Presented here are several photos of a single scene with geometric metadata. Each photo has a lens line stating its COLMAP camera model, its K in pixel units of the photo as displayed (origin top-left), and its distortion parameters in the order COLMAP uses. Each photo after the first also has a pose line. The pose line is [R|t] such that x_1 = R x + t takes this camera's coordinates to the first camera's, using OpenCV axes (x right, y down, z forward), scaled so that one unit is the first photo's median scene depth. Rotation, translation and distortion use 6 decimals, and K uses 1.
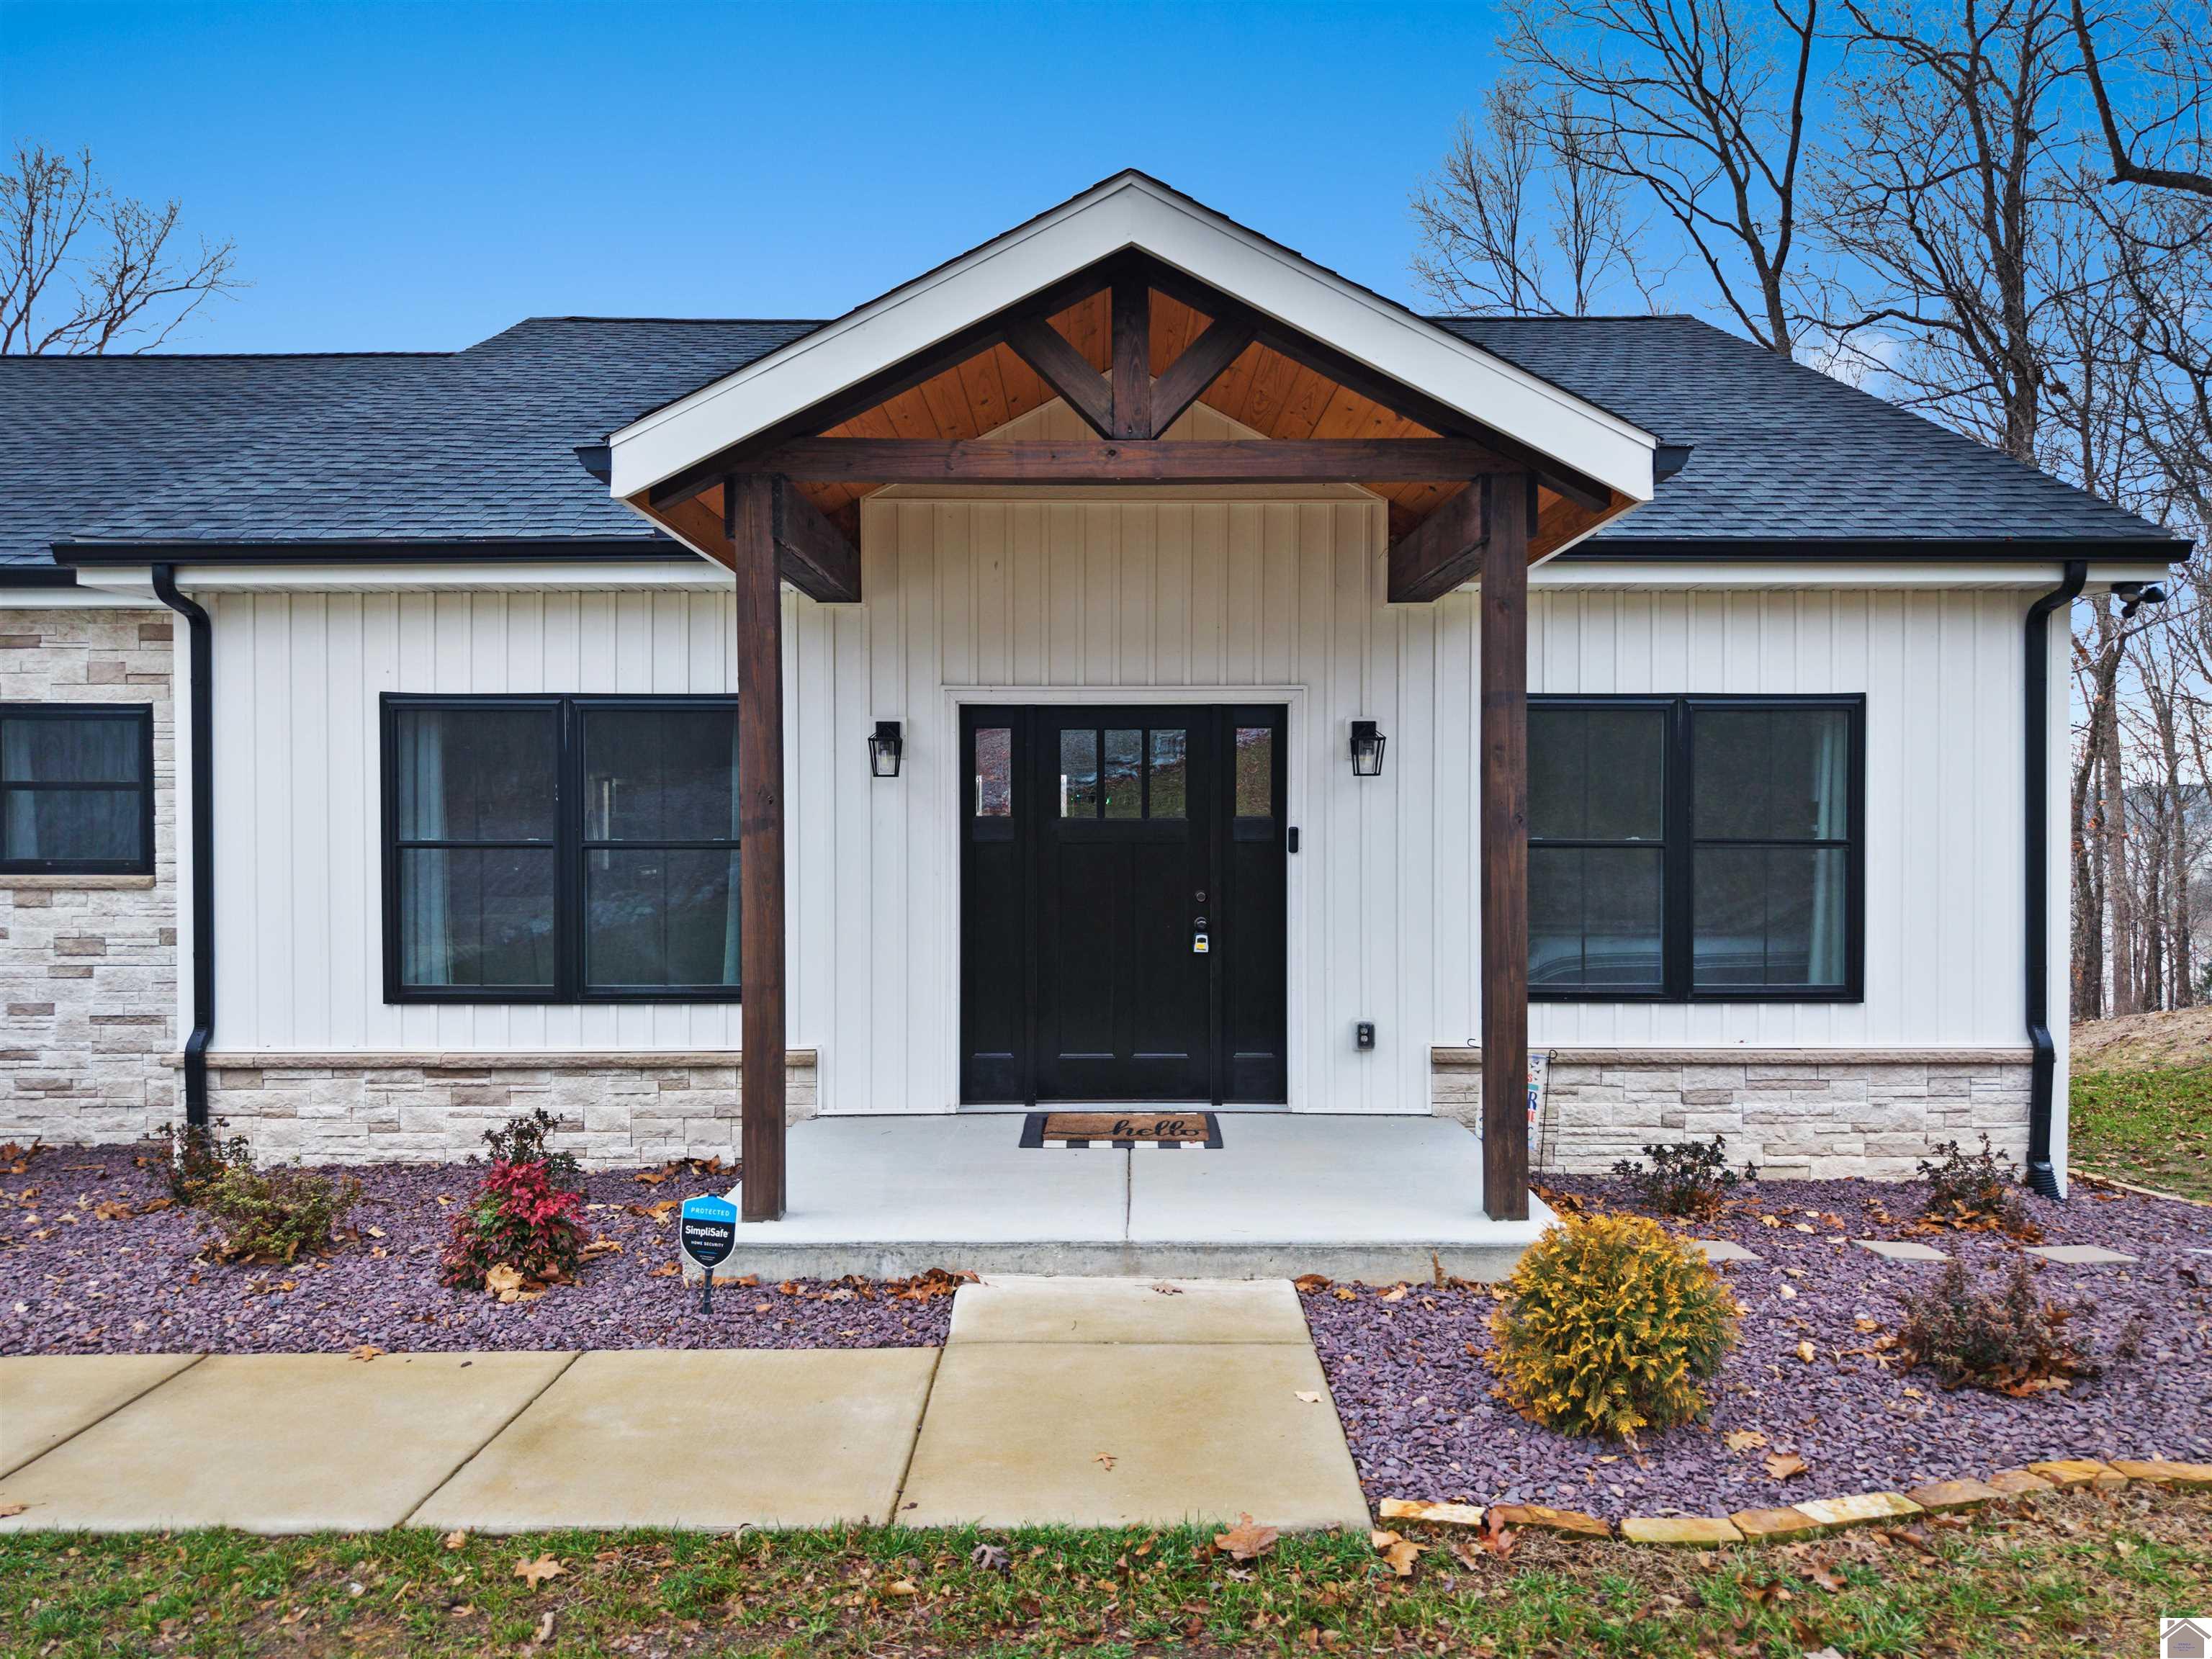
lens RADIAL K [[1499.7, 0, 1113.4], [0, 1499.7, 833.8], [0, 0, 1]] dist [0.058130, -0.064306]
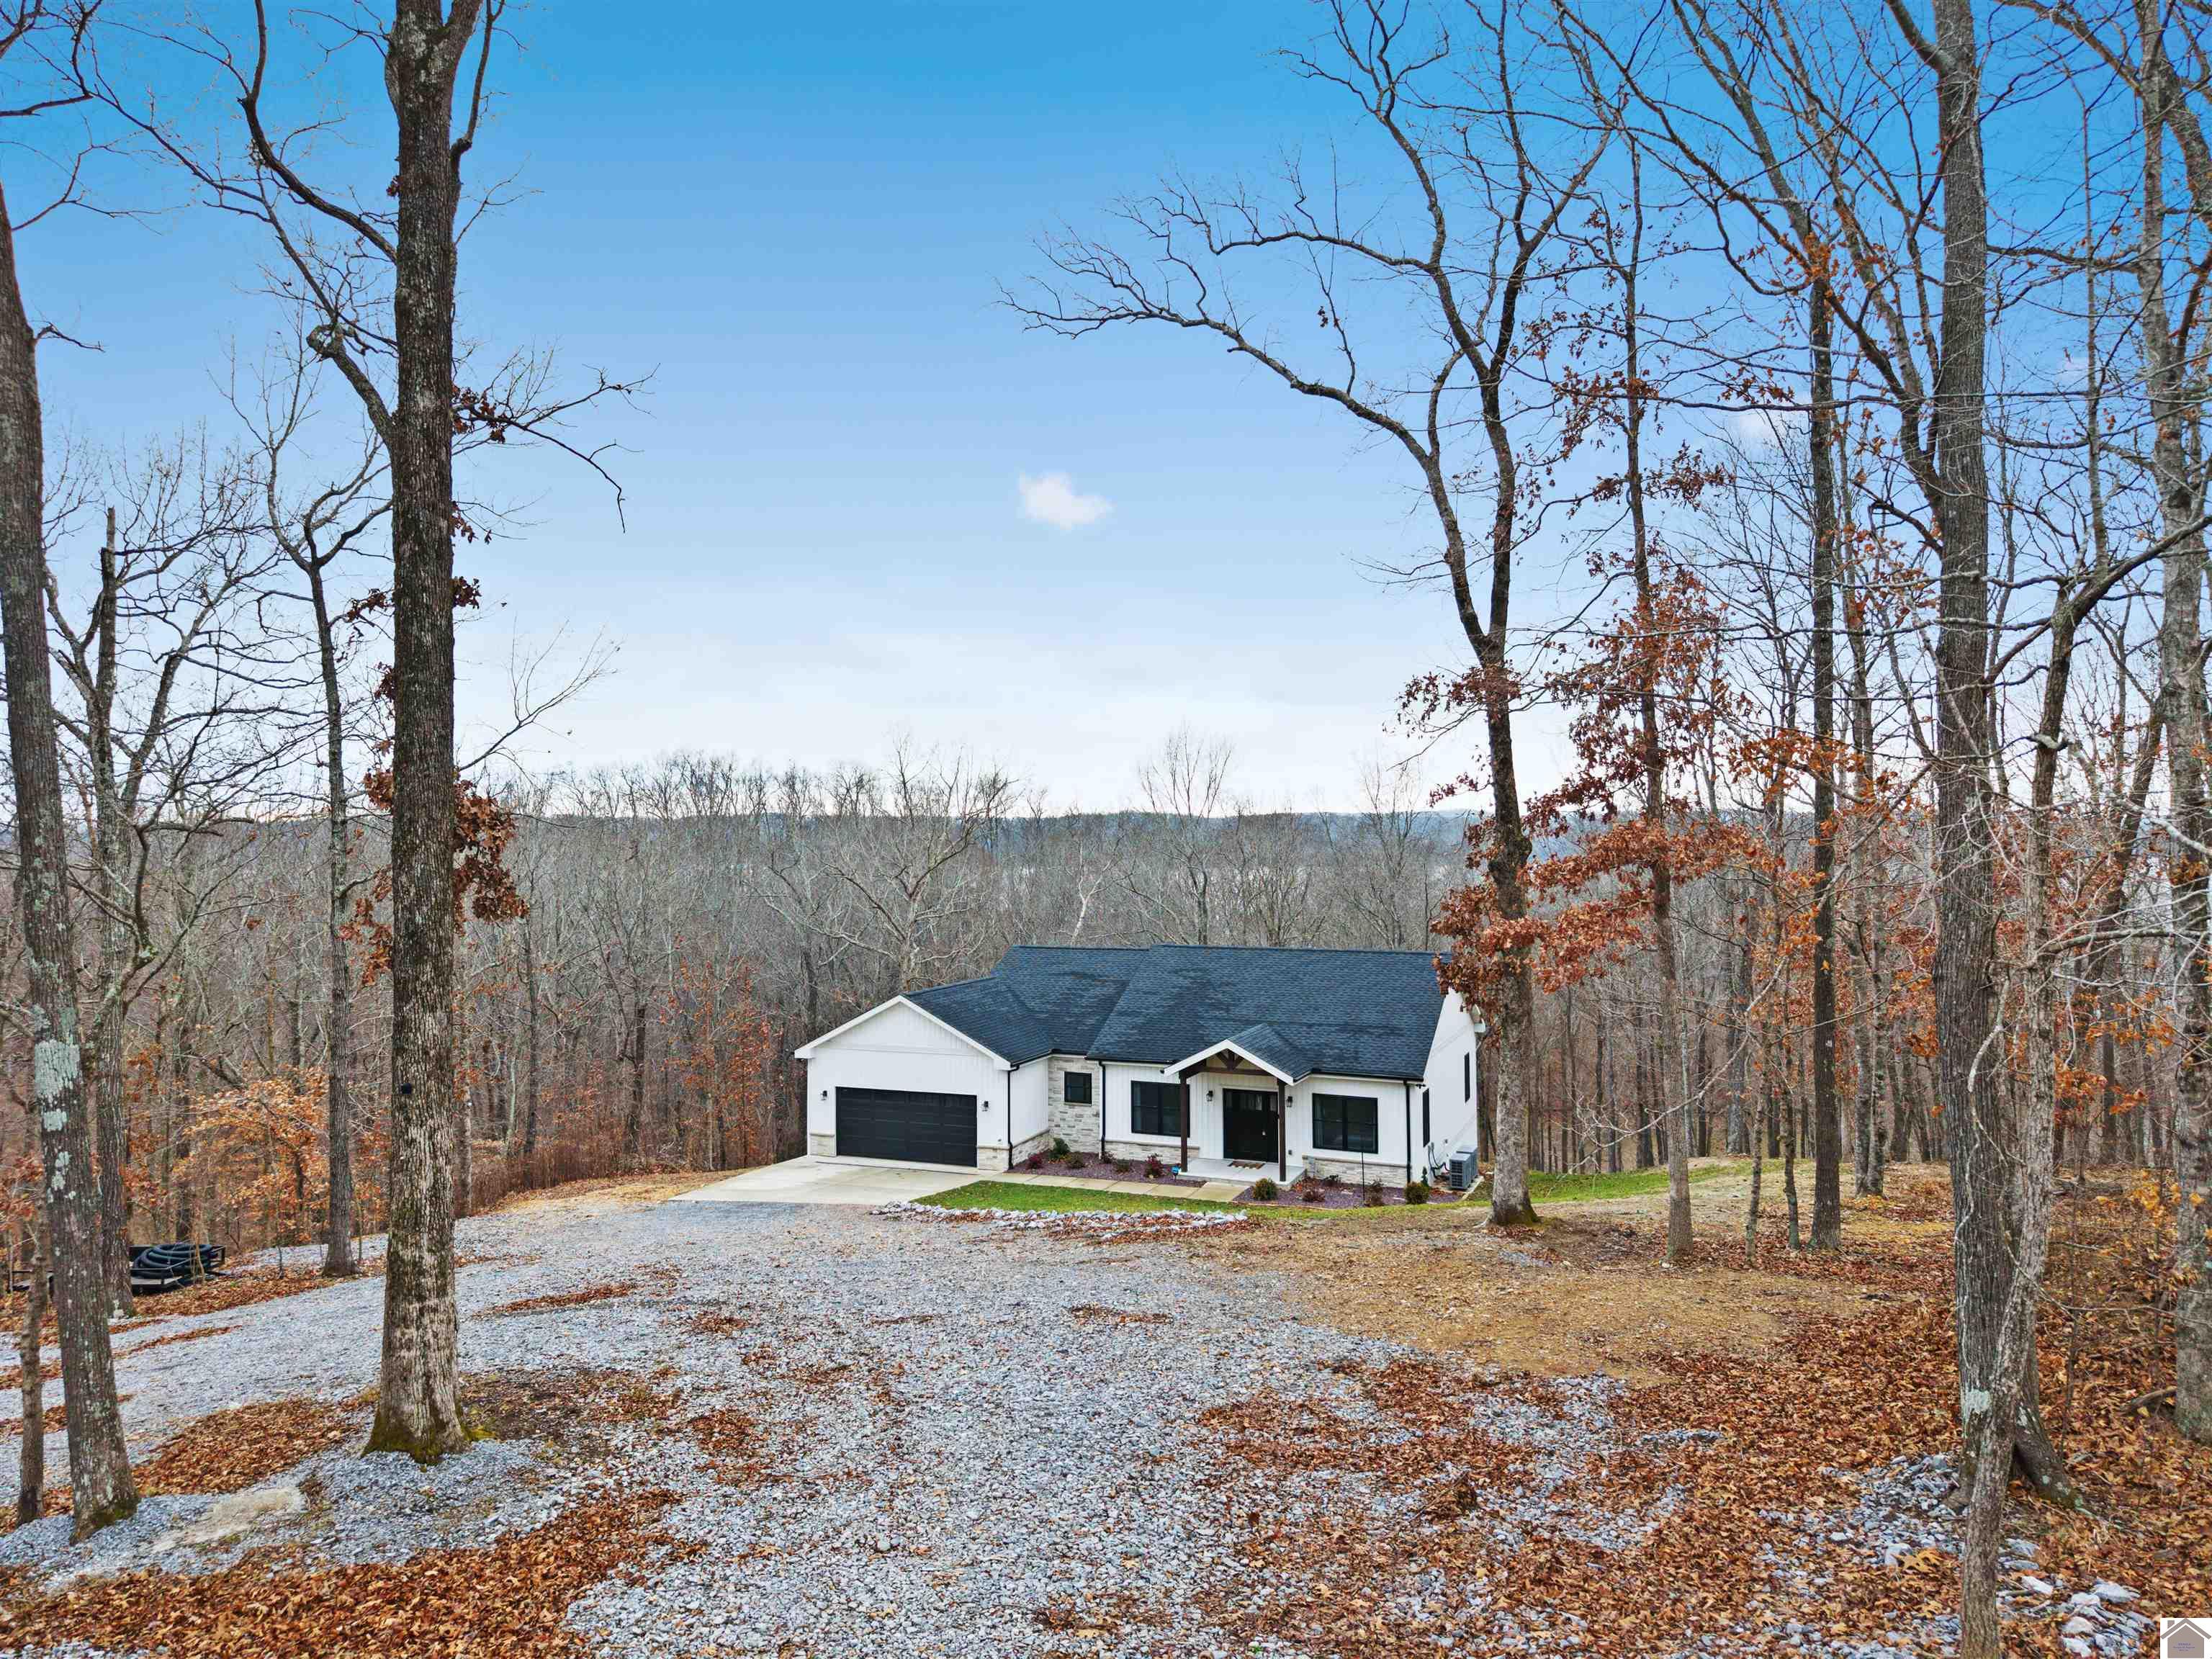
lens RADIAL K [[1541.6, 0, 1106.0], [0, 1541.6, 829.5], [0, 0, 1]] dist [0.108701, -0.070545]
pose [[0.922686, -0.001952, -0.385548, 1.894649], [-0.004455, 0.999866, -0.015723, -1.049095], [0.385527, 0.016225, 0.922554, -4.986564]]
